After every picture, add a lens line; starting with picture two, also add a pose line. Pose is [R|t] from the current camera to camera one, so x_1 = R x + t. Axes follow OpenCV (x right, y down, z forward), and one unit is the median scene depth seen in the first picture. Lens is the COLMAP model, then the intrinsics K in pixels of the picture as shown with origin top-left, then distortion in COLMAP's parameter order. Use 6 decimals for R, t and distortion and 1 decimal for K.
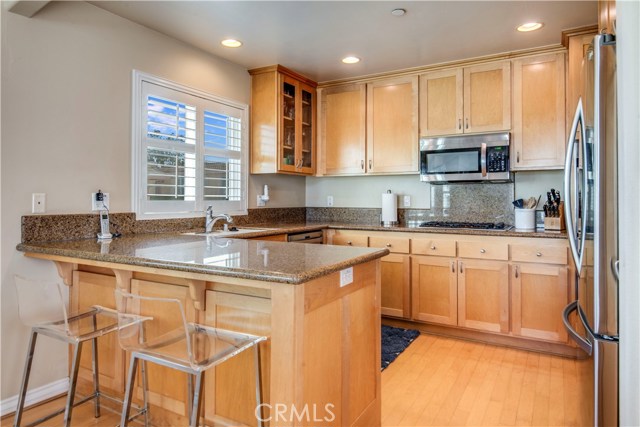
lens RADIAL K [[414.1, 0, 319.5], [0, 414.1, 198.1], [0, 0, 1]] dist [-0.000608, -0.000367]
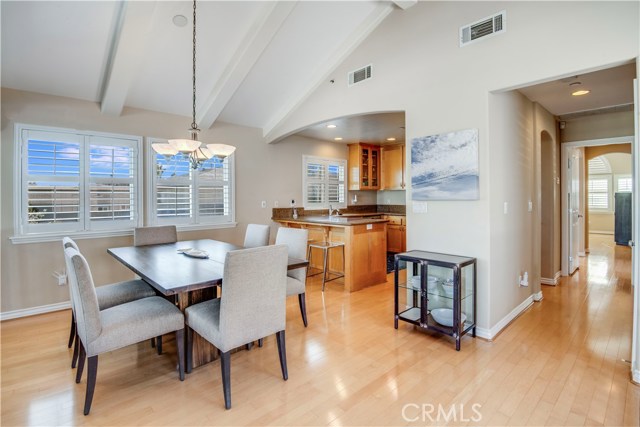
lens RADIAL K [[308.7, 0, 319.1], [0, 308.7, 202.6], [0, 0, 1]] dist [0.000753, -0.000462]
pose [[0.952863, -0.004406, -0.303368, 0.193871], [0.009814, 0.999819, 0.016303, -0.020596], [0.303241, -0.018511, 0.952734, -0.658181]]
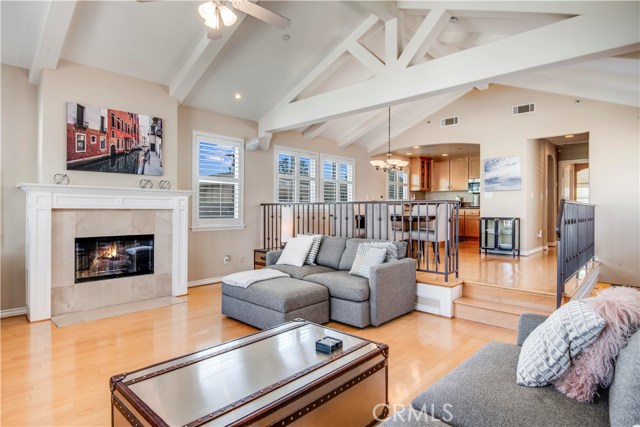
lens RADIAL K [[347.2, 0, 320.0], [0, 347.2, 213.5], [0, 0, 1]] dist [0.000028, -0.000052]
pose [[0.971205, 0.005903, -0.238172, -0.203189], [-0.002702, 0.999902, 0.013765, 0.077535], [0.238230, -0.012725, 0.971125, -1.696044]]
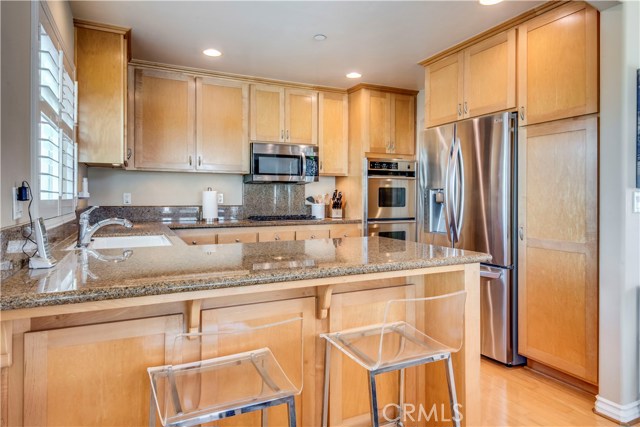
lens RADIAL K [[384.5, 0, 319.9], [0, 384.5, 209.4], [0, 0, 1]] dist [-0.000457, 0.000190]
pose [[0.564380, -0.027834, 0.825046, -0.499428], [-0.003639, 0.999338, 0.036203, -0.001359], [-0.825507, -0.023435, 0.563905, 0.259623]]
